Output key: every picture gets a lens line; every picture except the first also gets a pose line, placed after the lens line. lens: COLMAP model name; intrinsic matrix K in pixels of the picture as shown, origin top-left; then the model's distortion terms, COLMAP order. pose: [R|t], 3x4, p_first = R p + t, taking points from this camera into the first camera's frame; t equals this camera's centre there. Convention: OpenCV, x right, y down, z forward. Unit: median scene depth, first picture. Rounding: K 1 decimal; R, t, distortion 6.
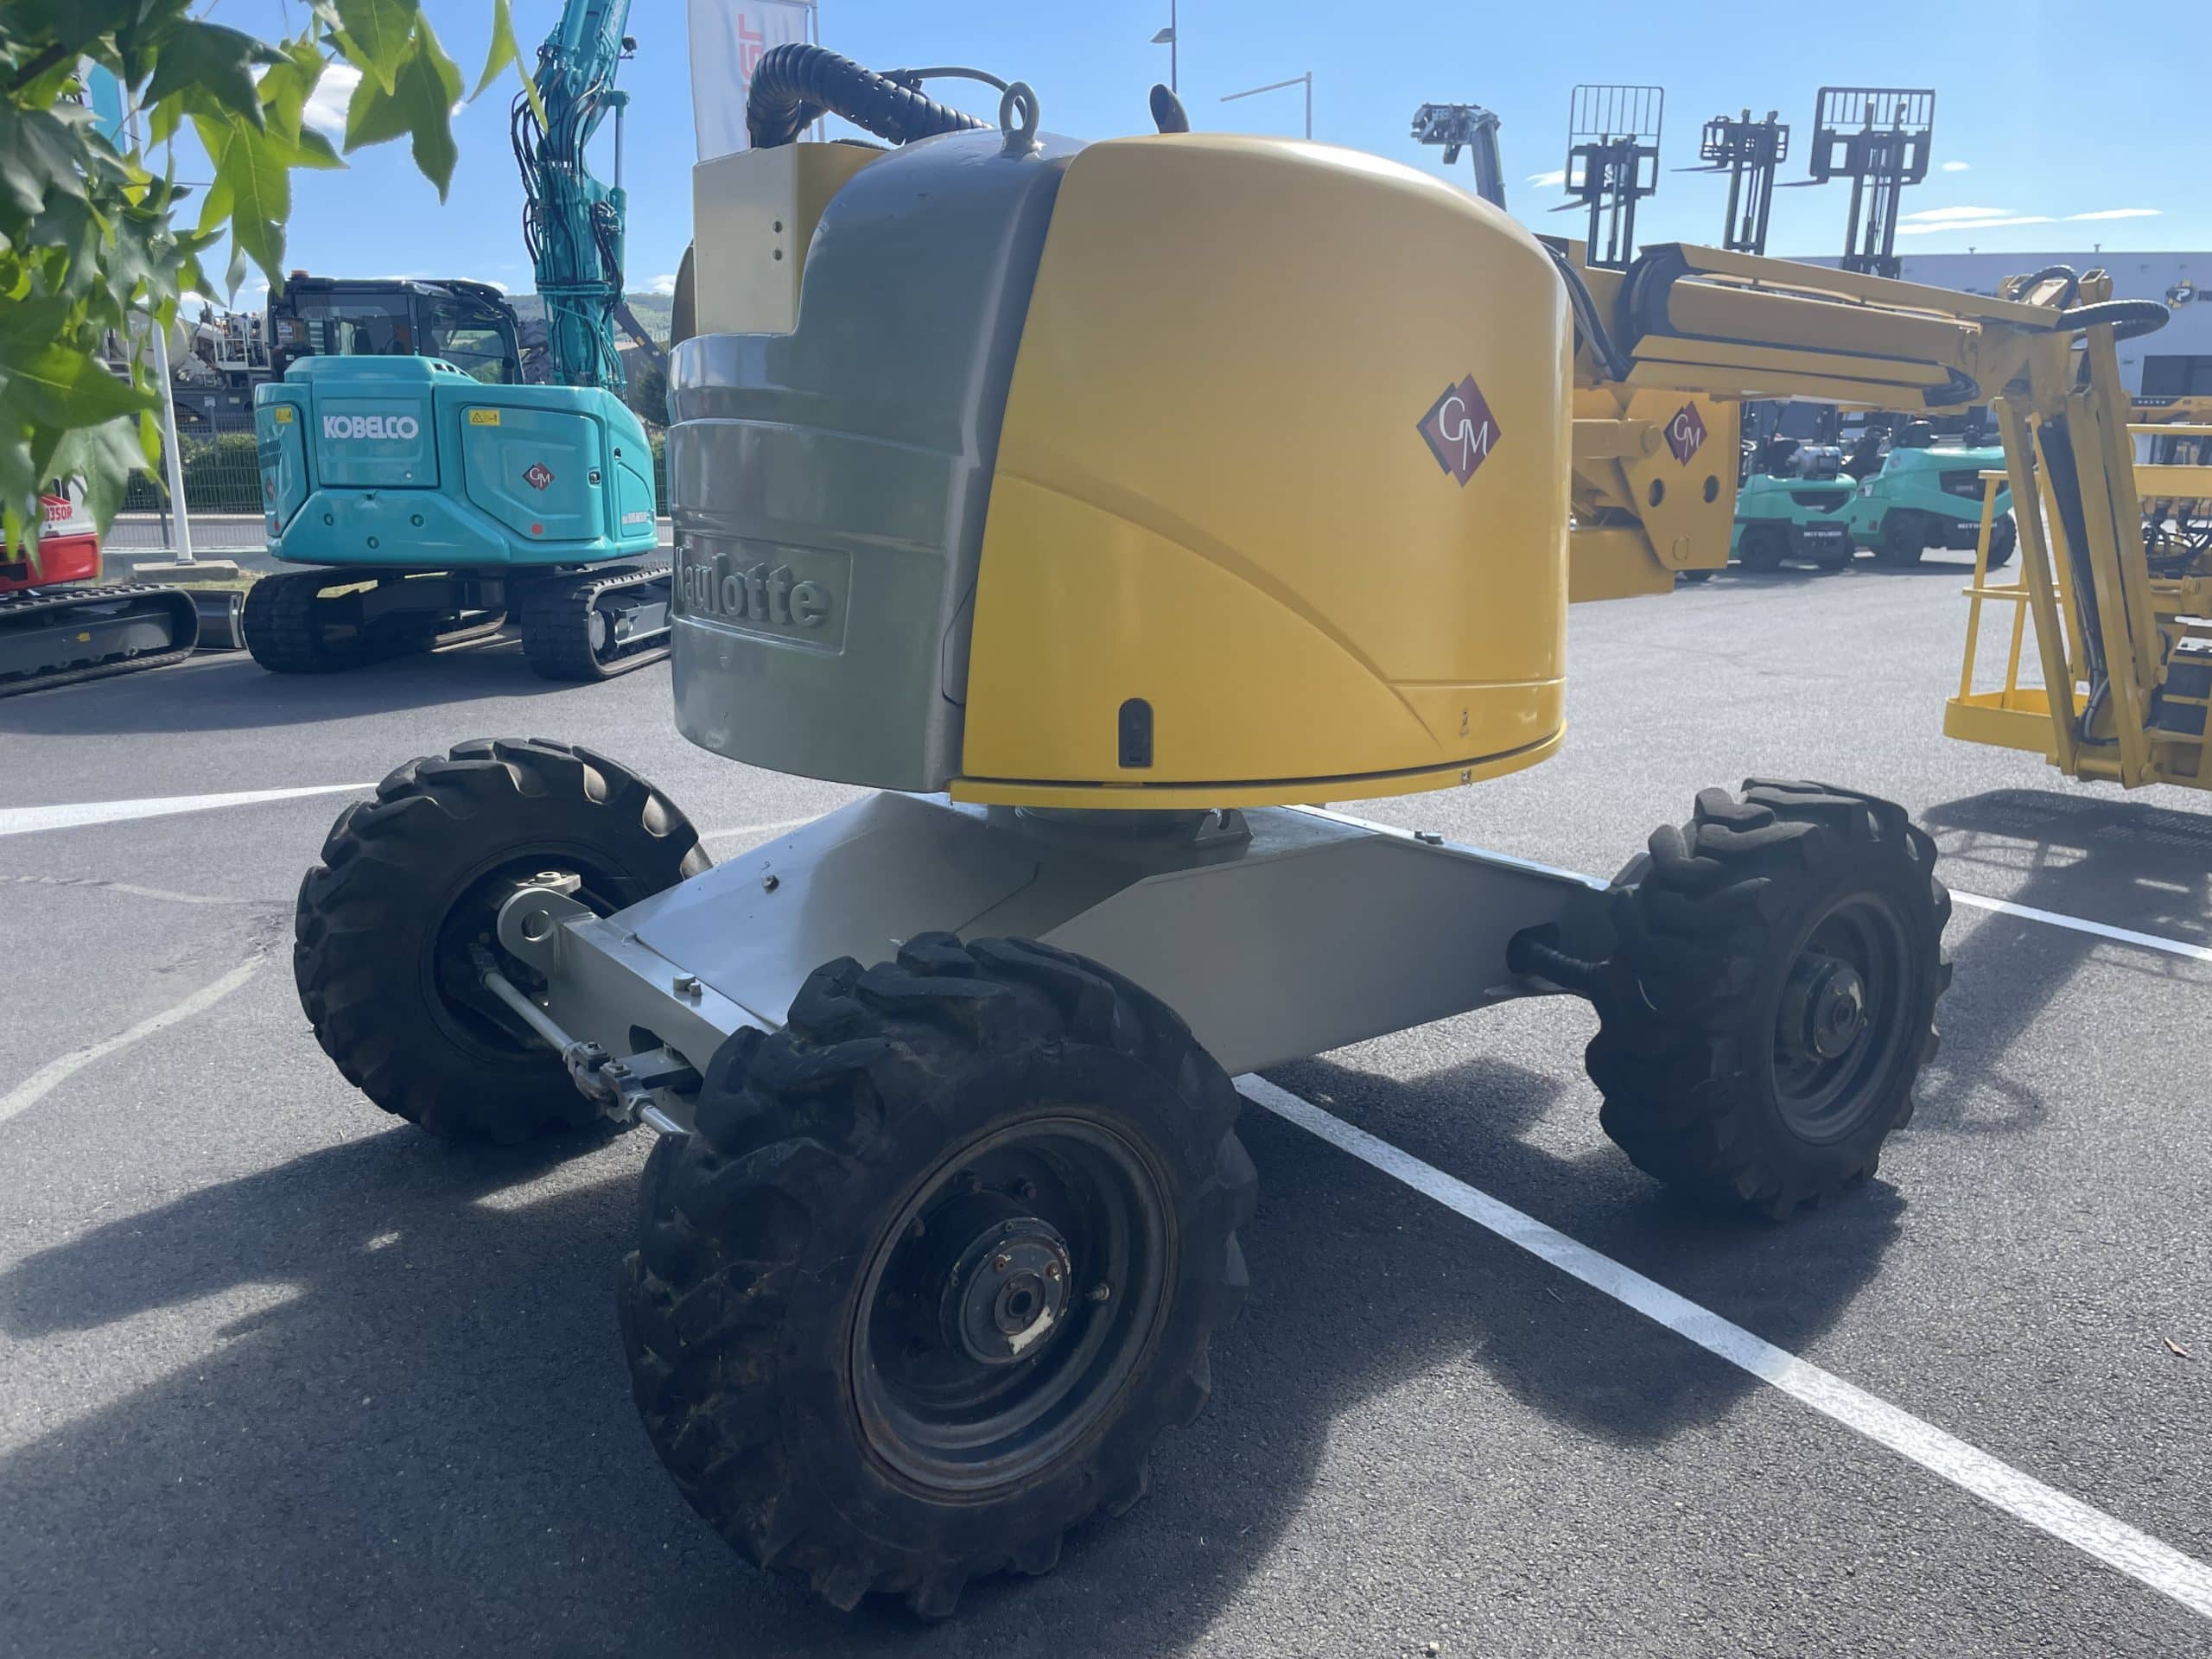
lens RADIAL K [[1679.7, 0, 1105.7], [0, 1679.7, 826.2], [0, 0, 1]] dist [0.013573, 0.001468]
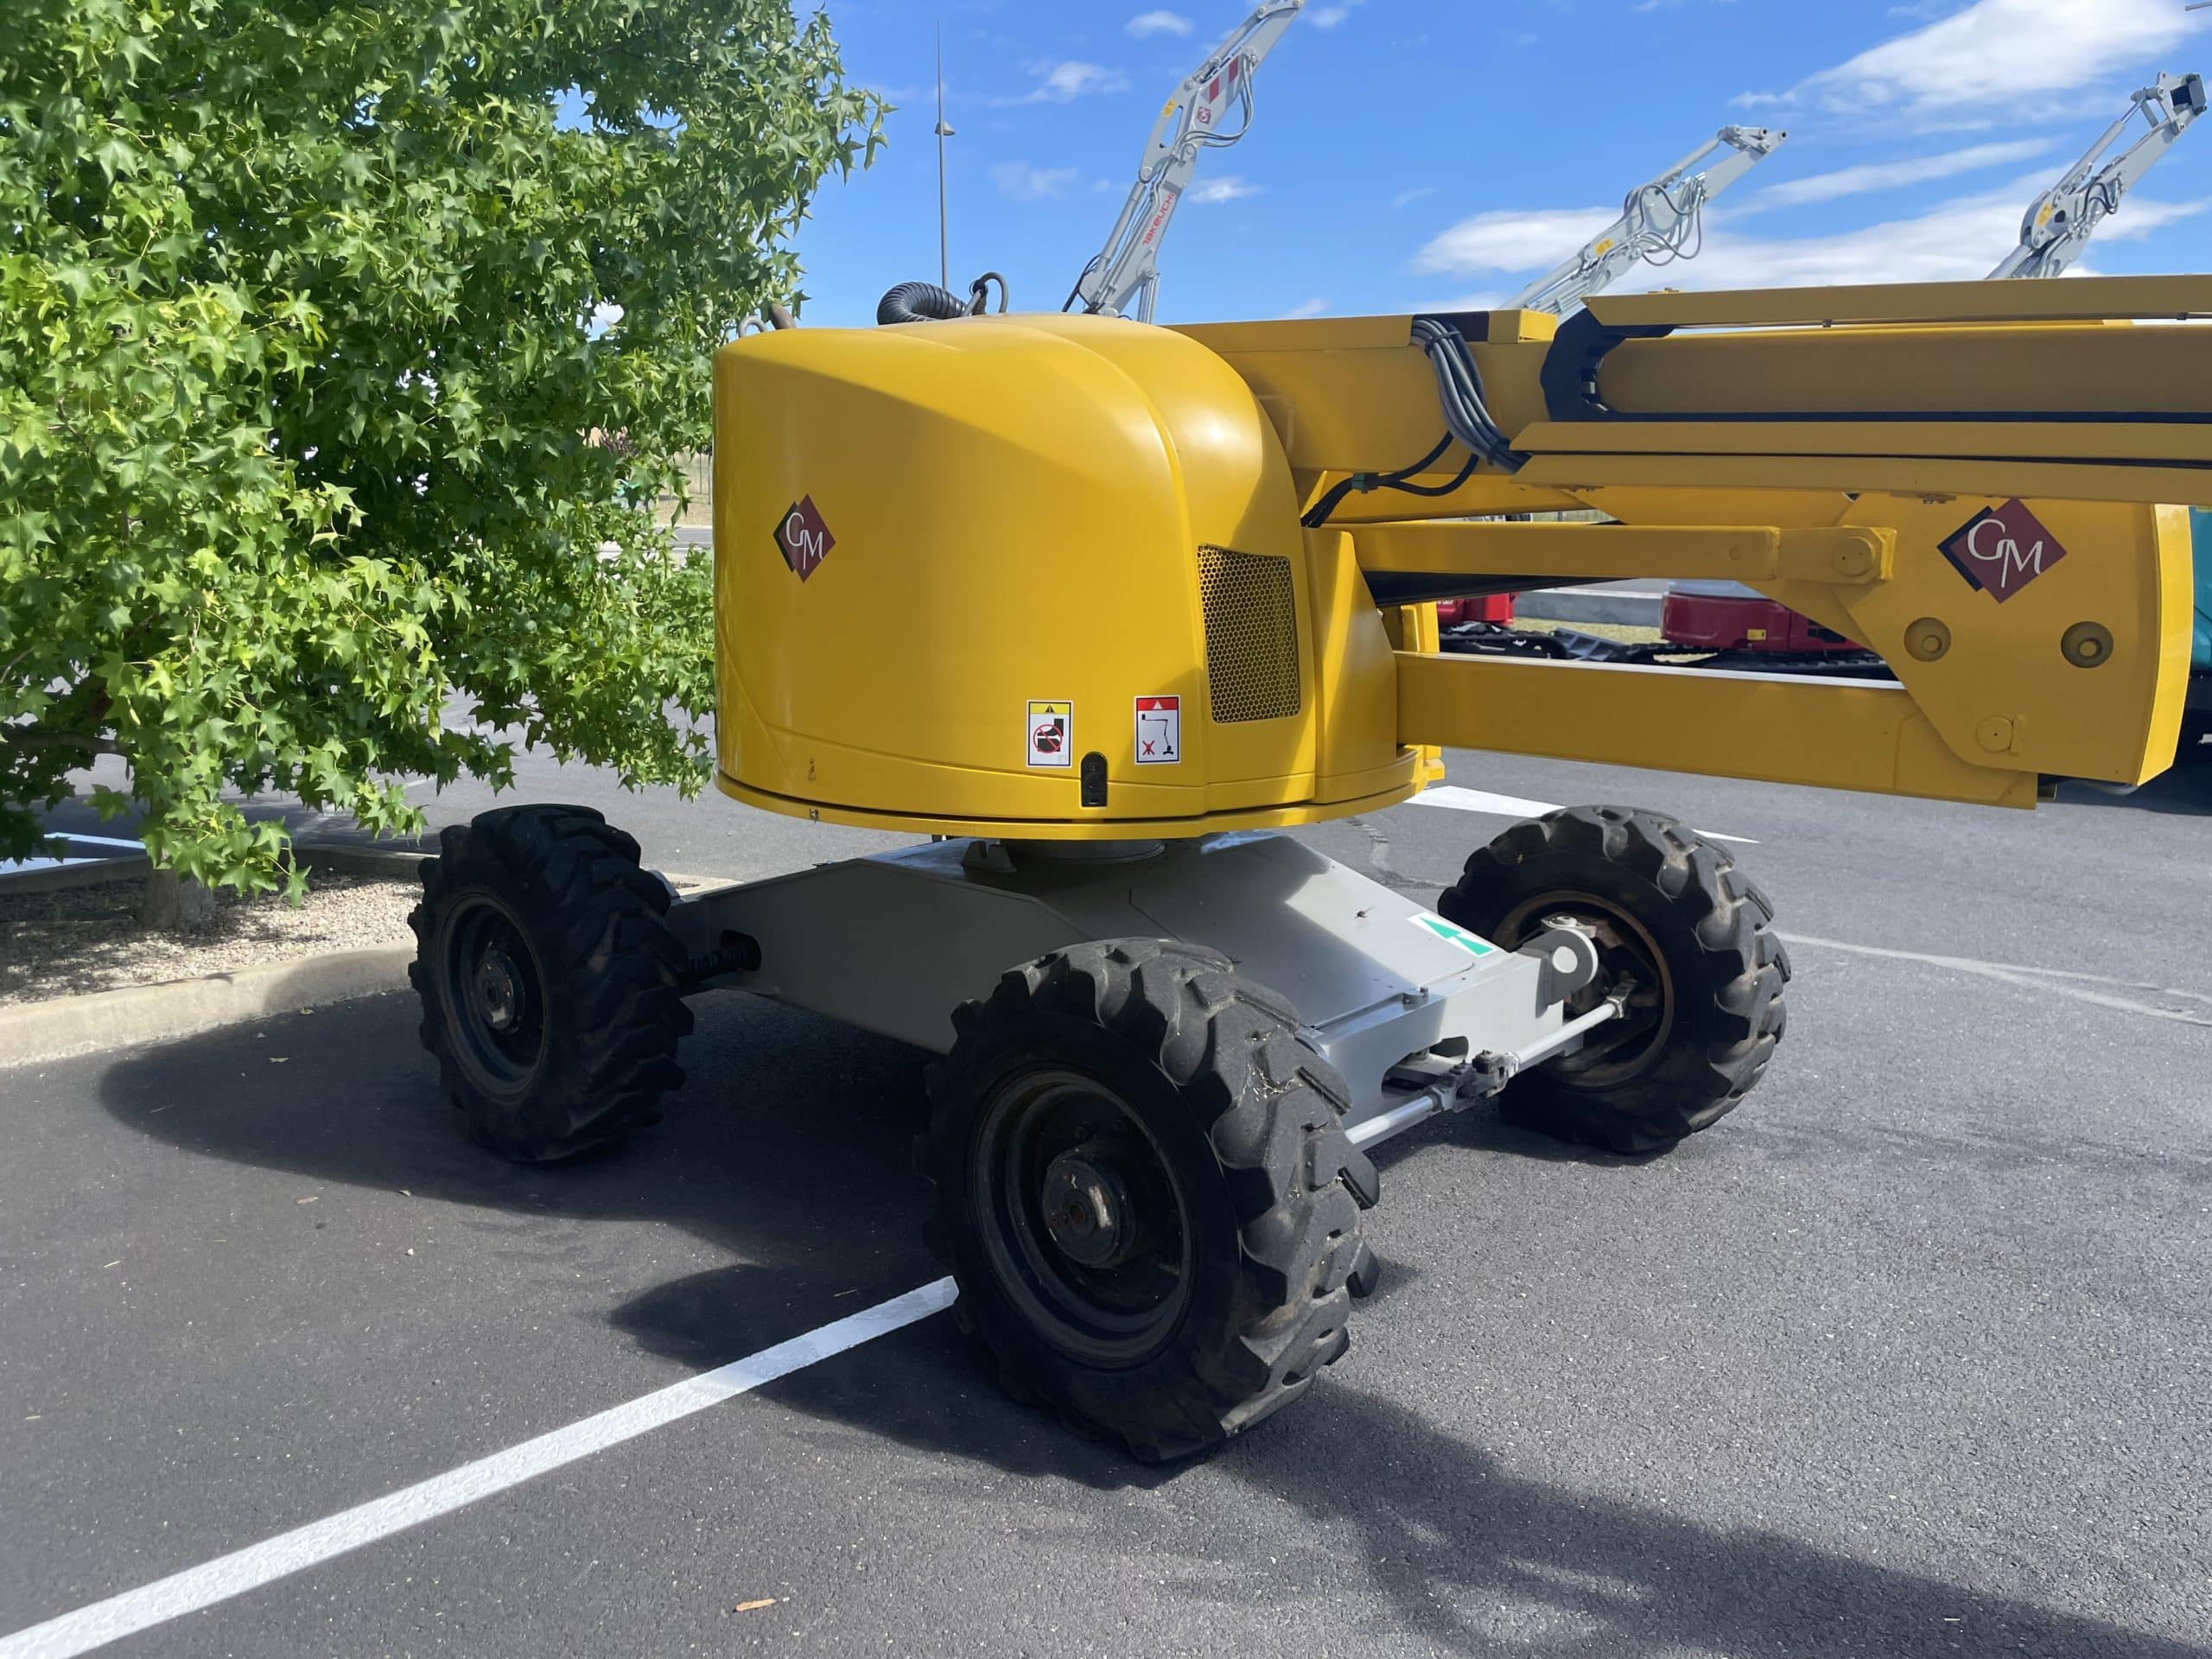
lens RADIAL K [[1679.7, 0, 1105.3], [0, 1679.7, 832.5], [0, 0, 1]] dist [0.013573, 0.001468]
pose [[0.211365, 0.178567, -0.960957, 1.428236], [-0.226762, 0.965303, 0.129498, -0.221819], [0.950739, 0.190537, 0.244524, 0.887072]]
